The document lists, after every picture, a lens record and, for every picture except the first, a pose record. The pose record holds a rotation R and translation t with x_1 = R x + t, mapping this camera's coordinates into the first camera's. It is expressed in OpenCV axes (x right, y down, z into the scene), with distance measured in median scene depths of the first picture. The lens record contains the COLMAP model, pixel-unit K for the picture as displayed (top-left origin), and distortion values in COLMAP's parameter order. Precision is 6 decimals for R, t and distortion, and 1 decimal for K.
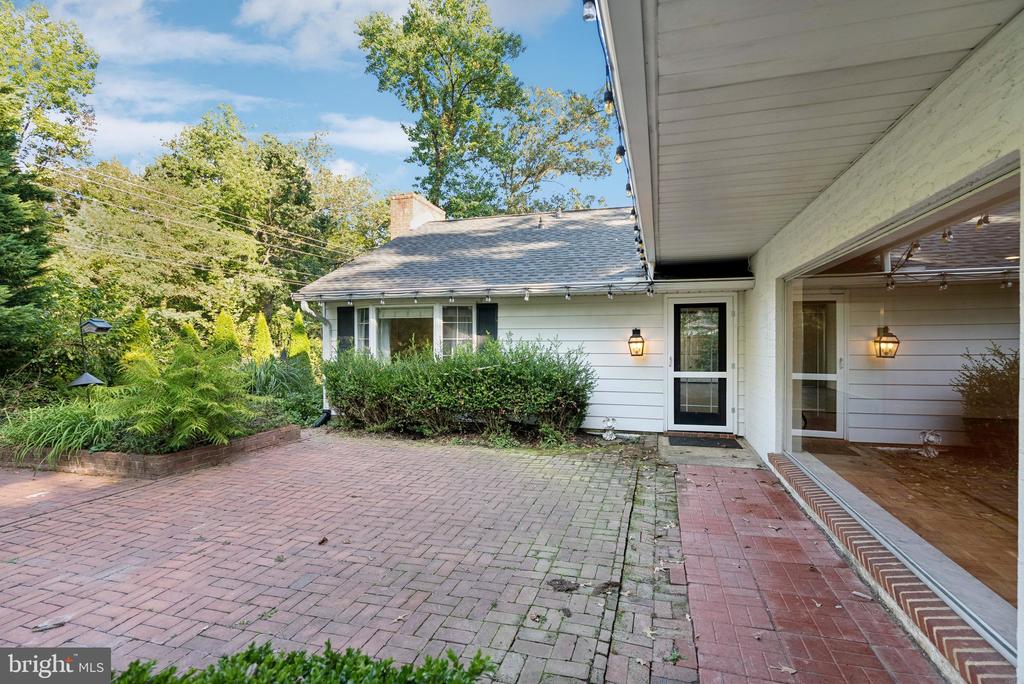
lens RADIAL K [[466.3, 0, 519.8], [0, 466.3, 340.4], [0, 0, 1]] dist [-0.000914, 0.000696]
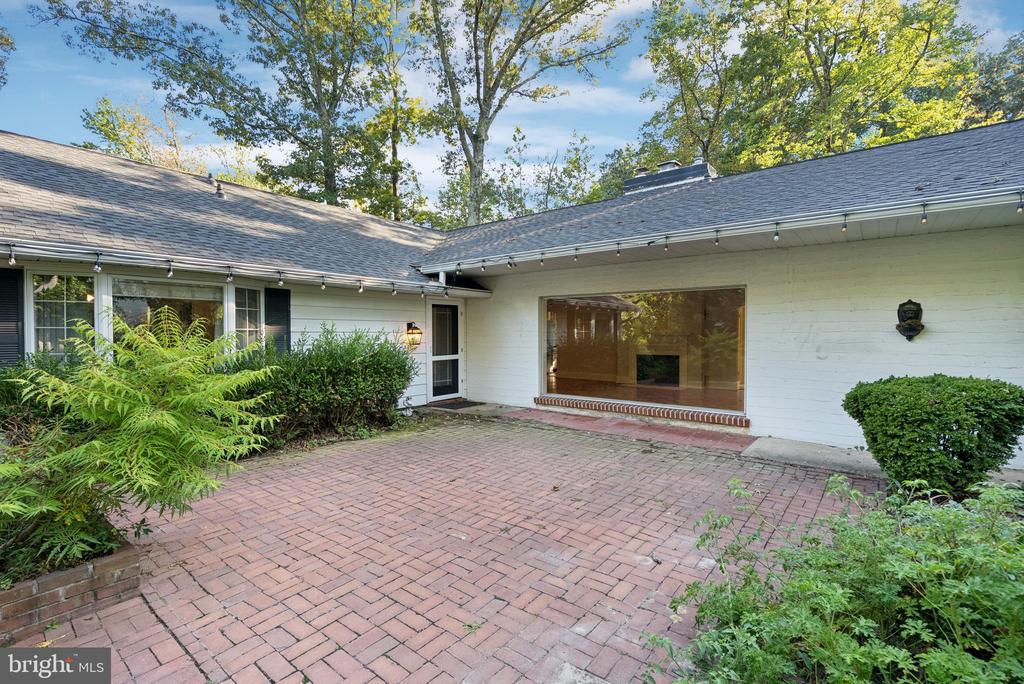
lens RADIAL K [[466.3, 0, 507.1], [0, 466.3, 340.9], [0, 0, 1]] dist [-0.000914, 0.000696]
pose [[0.389674, -0.012369, 0.920870, -1.049045], [-0.000251, 0.999908, 0.013537, 0.008285], [-0.920953, -0.005507, 0.389635, 0.403930]]
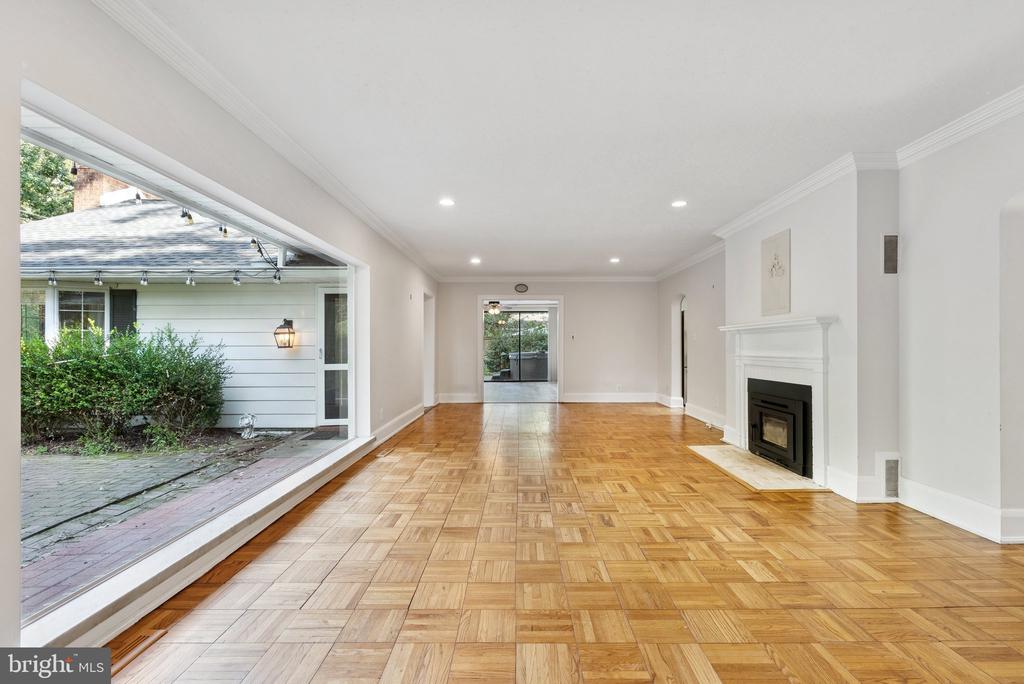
lens RADIAL K [[466.3, 0, 520.6], [0, 466.3, 348.4], [0, 0, 1]] dist [-0.000914, 0.000696]
pose [[0.961967, -0.000544, 0.273165, 0.604464], [-0.000401, 0.999994, 0.003400, 0.040358], [-0.273165, -0.003381, 0.961961, -0.053935]]
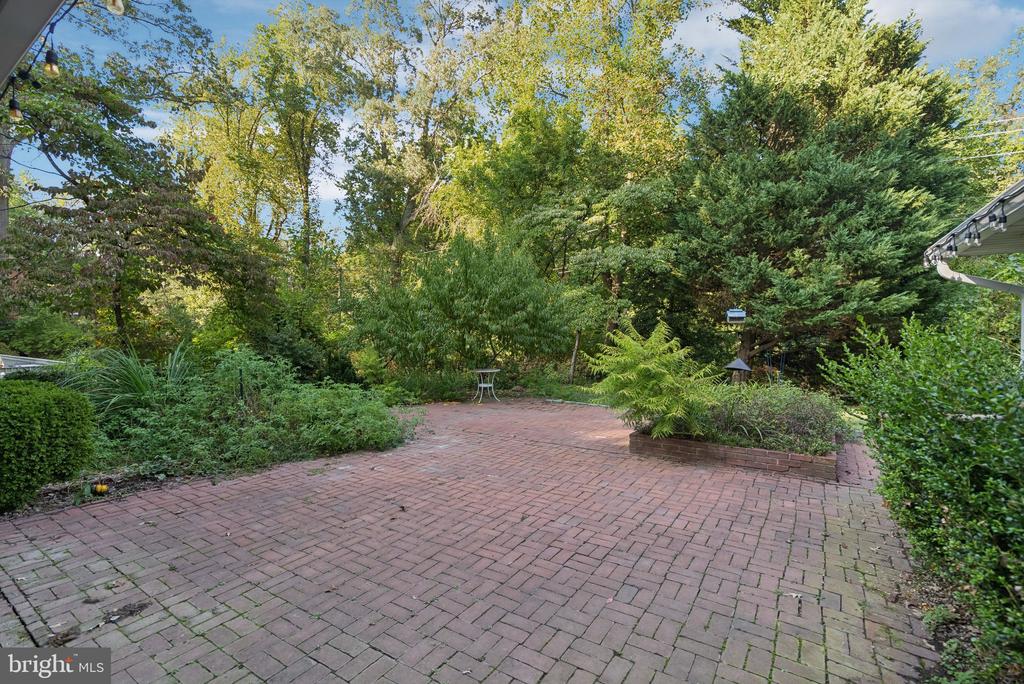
lens RADIAL K [[466.3, 0, 518.3], [0, 466.3, 337.9], [0, 0, 1]] dist [-0.000914, 0.000696]
pose [[-0.289605, 0.015993, -0.957013, 0.374215], [0.005776, 0.999871, 0.014961, -0.002353], [0.957129, -0.001195, -0.289660, 1.027944]]
